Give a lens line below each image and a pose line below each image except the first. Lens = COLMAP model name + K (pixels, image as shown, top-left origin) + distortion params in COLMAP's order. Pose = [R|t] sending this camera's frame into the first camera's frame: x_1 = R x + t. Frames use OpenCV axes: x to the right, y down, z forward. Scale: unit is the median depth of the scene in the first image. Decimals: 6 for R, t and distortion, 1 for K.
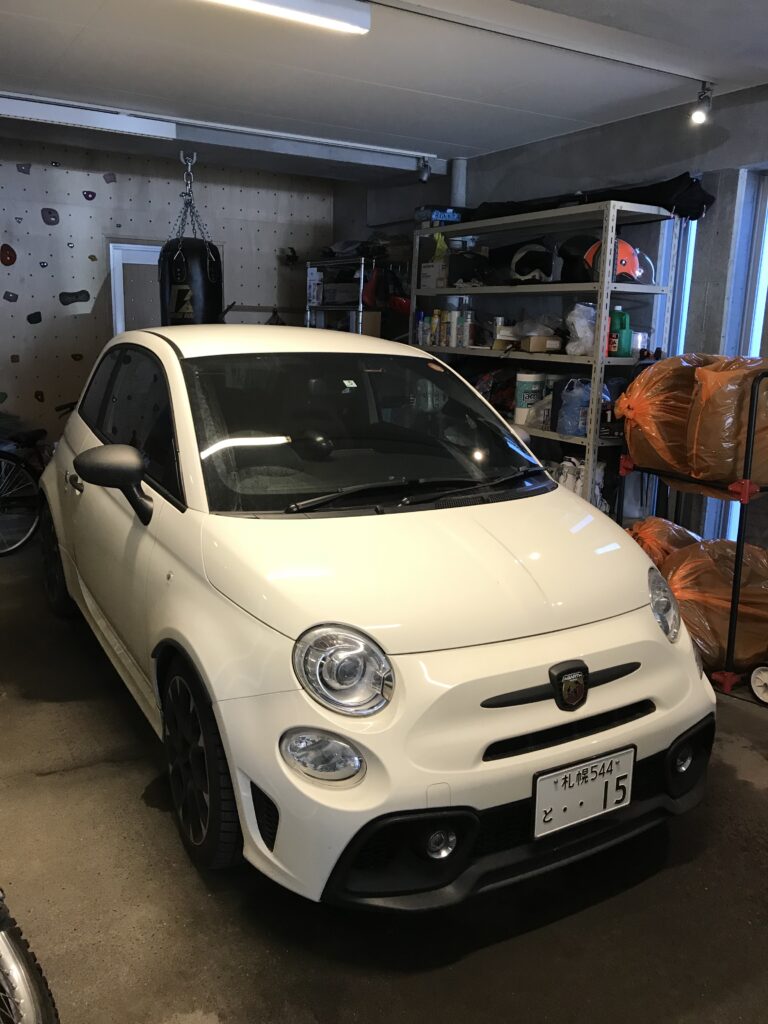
lens RADIAL K [[846.8, 0, 384.0], [0, 846.8, 512.0], [0, 0, 1]] dist [0.002679, -0.002634]
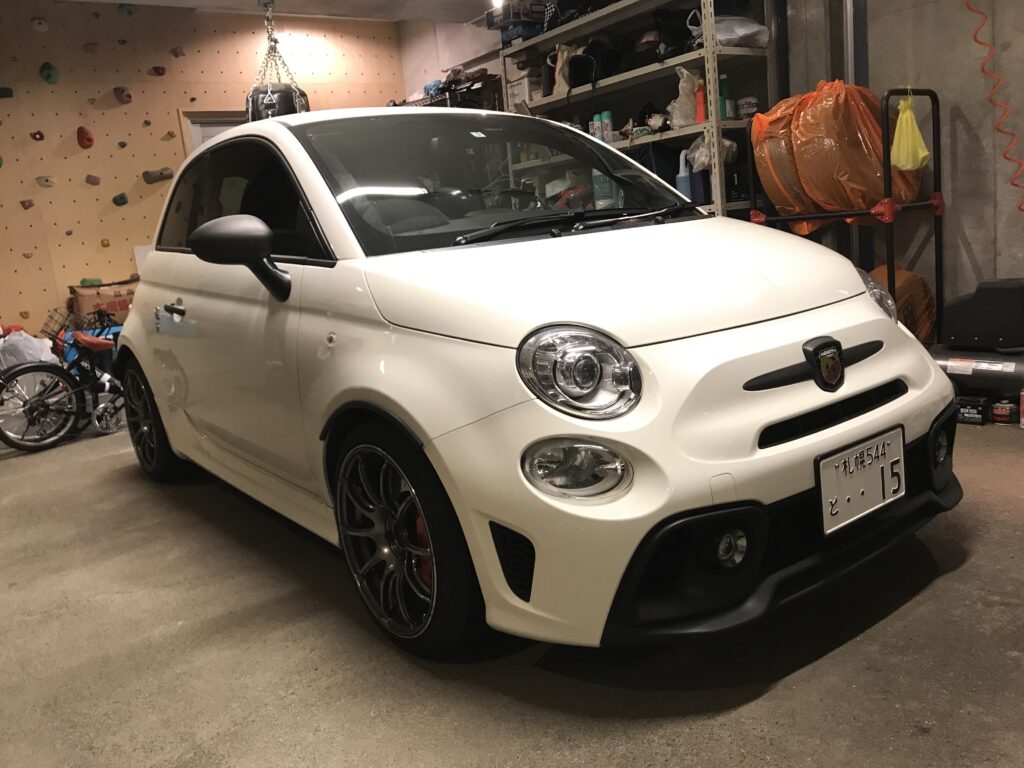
lens RADIAL K [[846.8, 0, 512.0], [0, 846.8, 384.0], [0, 0, 1]] dist [0.002679, -0.002634]
pose [[0.984041, -0.150352, 0.095176, -0.187898], [0.153624, 0.987733, -0.028001, 0.203277], [-0.089798, 0.042175, 0.995067, 0.162735]]
